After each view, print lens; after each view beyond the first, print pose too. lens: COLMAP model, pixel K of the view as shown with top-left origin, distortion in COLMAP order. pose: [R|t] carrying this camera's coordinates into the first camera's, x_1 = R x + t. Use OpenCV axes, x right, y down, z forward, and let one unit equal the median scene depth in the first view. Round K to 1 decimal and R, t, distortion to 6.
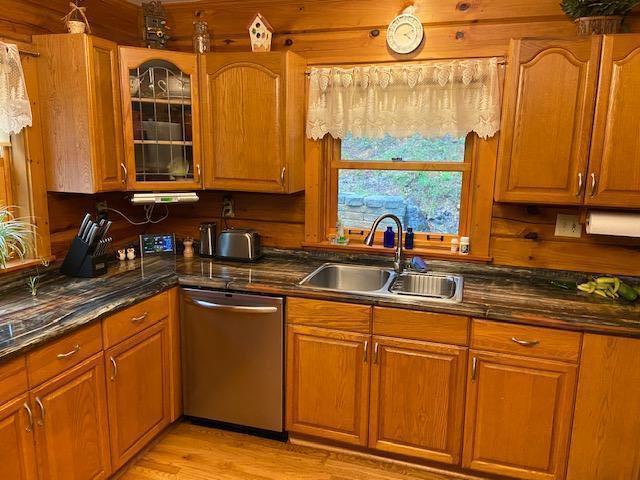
lens RADIAL K [[480.6, 0, 321.2], [0, 480.6, 237.9], [0, 0, 1]] dist [0.049311, -0.054348]
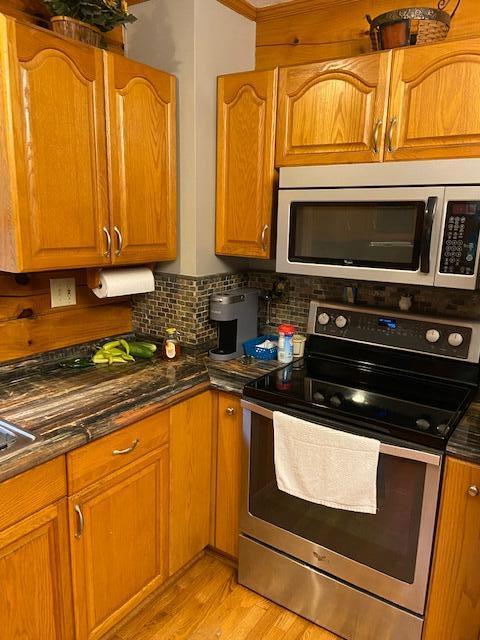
lens RADIAL K [[480.6, 0, 240.2], [0, 480.6, 325.3], [0, 0, 1]] dist [0.049311, -0.054348]
pose [[0.284572, -0.225070, 0.931860, -0.185397], [0.151248, 0.970416, 0.188194, -0.085516], [-0.946648, 0.087388, 0.310194, 0.513431]]
